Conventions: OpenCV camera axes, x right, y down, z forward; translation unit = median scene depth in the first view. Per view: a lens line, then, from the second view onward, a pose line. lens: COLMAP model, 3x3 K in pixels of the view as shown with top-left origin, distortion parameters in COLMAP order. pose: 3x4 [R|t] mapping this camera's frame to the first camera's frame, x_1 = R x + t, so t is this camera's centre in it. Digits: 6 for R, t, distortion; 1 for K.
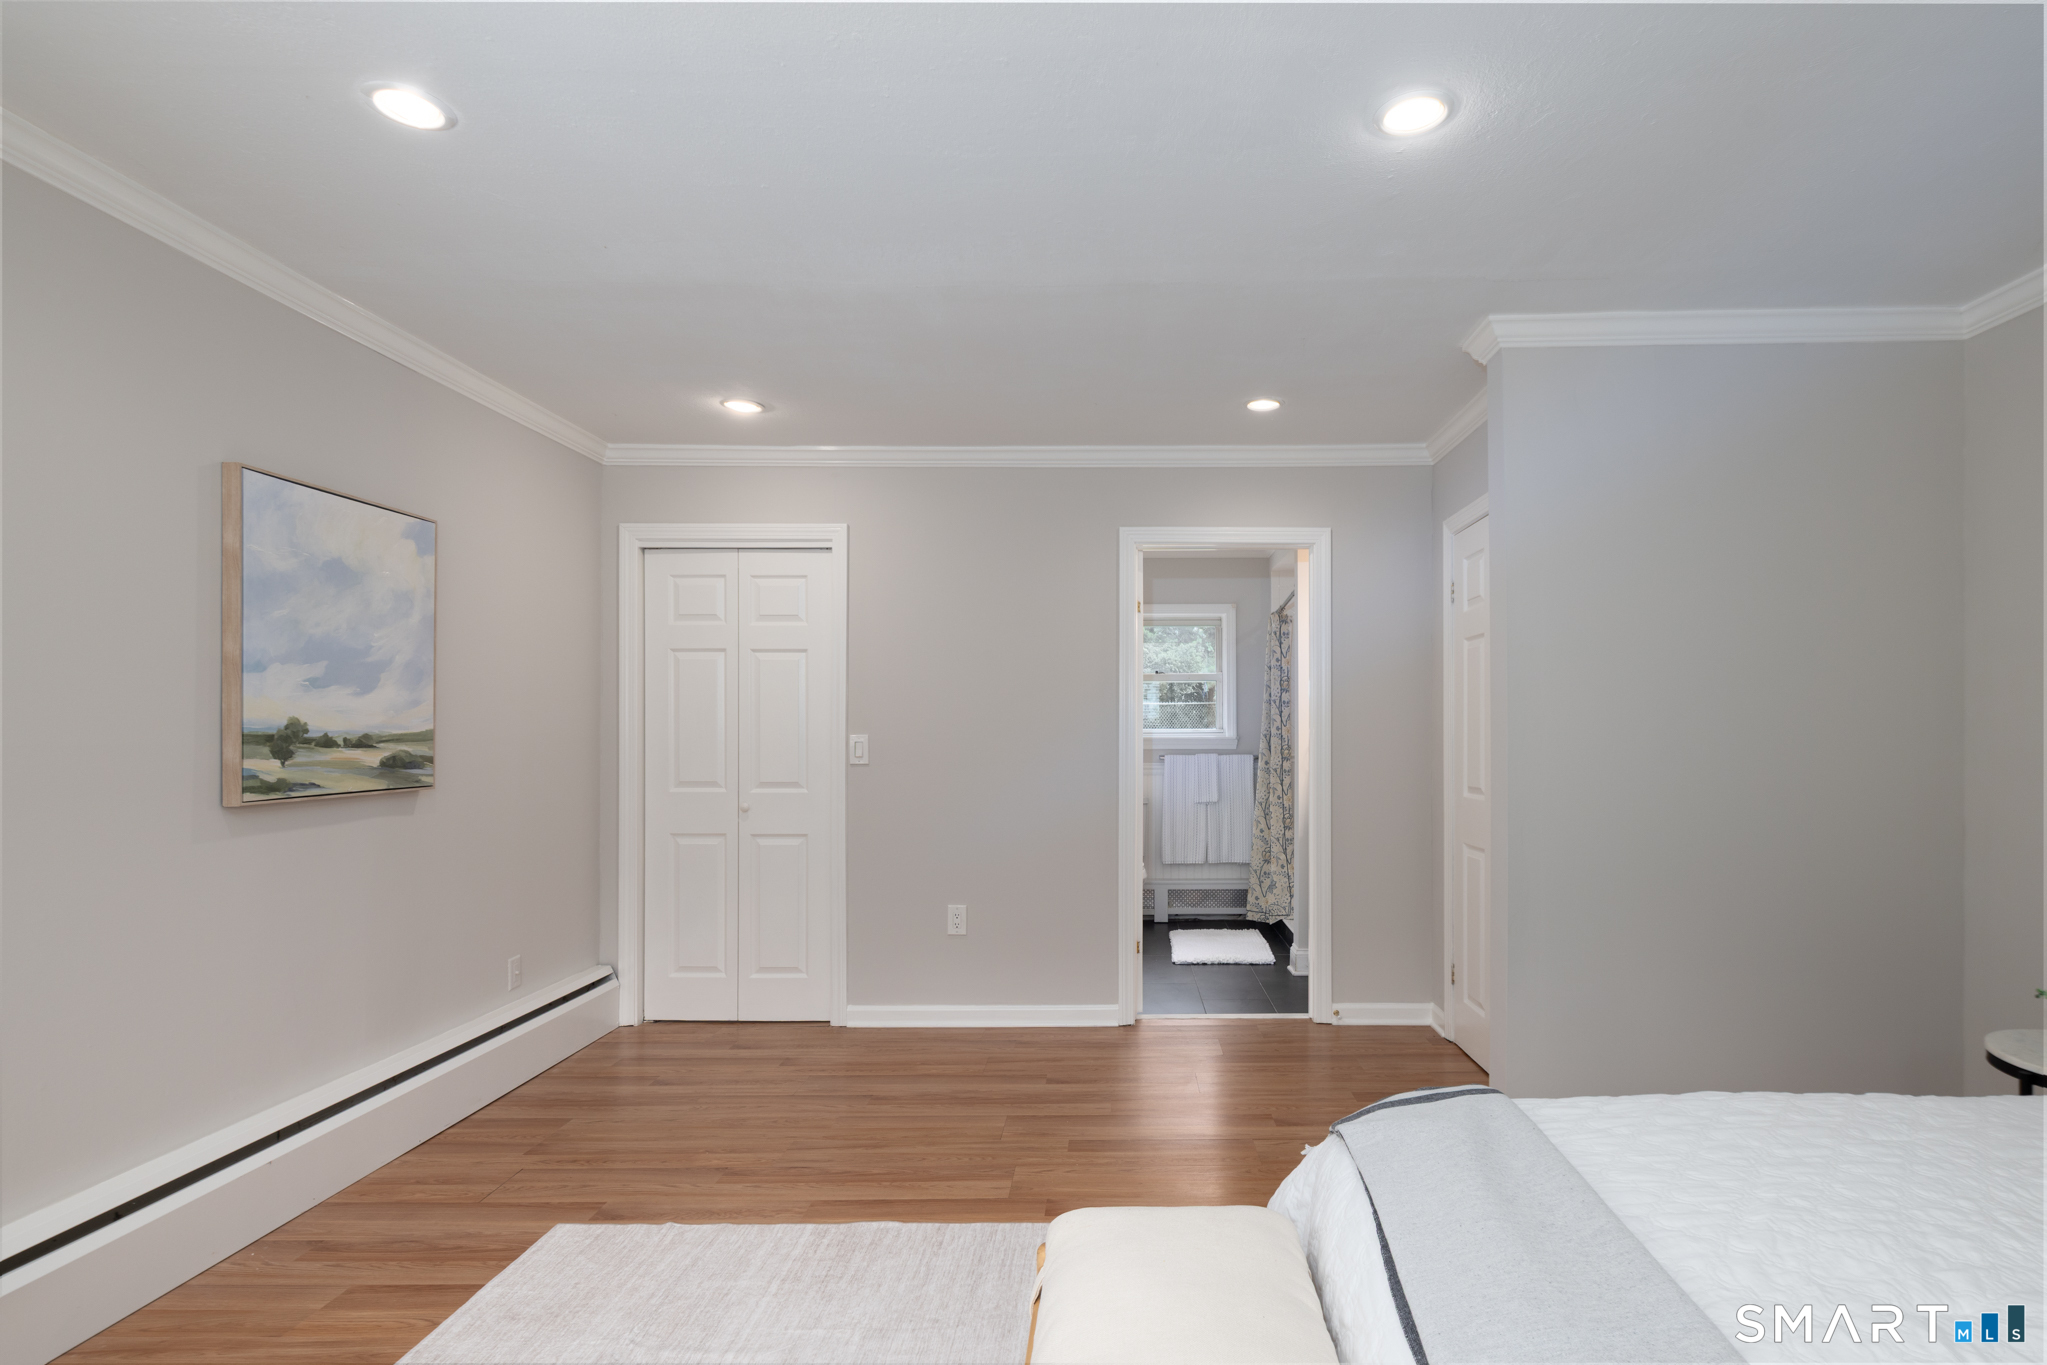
lens RADIAL K [[916.0, 0, 1018.6], [0, 916.0, 656.5], [0, 0, 1]] dist [0.000768, -0.000052]
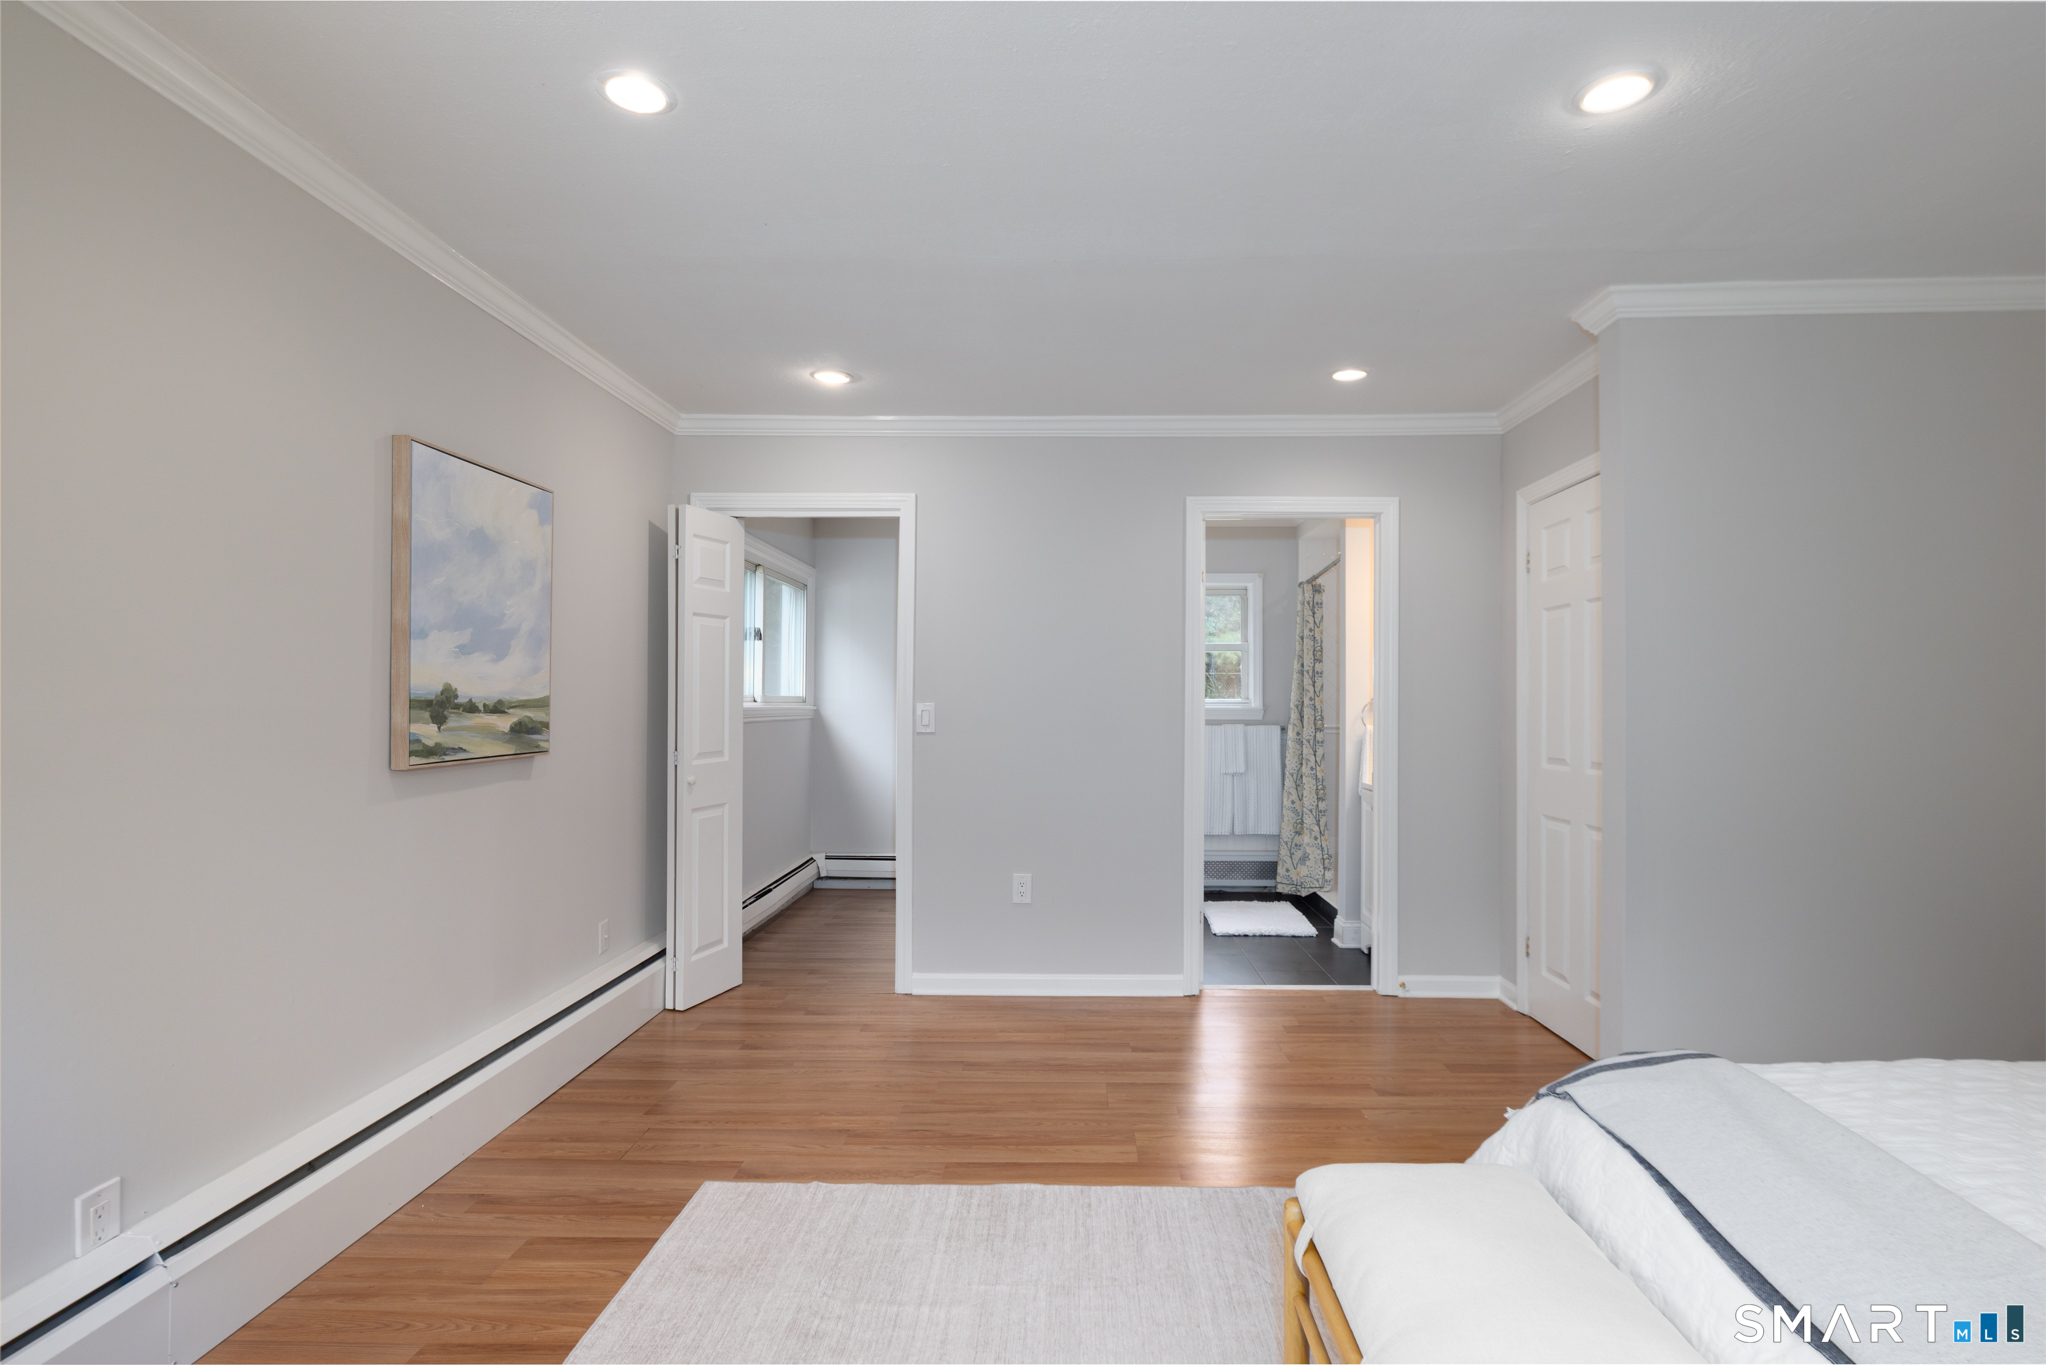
lens RADIAL K [[919.9, 0, 1027.1], [0, 919.9, 622.7], [0, 0, 1]] dist [-0.000801, 0.000025]
pose [[0.999850, 0.002641, -0.017144, -0.104151], [-0.002698, 0.999991, -0.003251, 0.000295], [0.017135, 0.003297, 0.999848, -0.014423]]
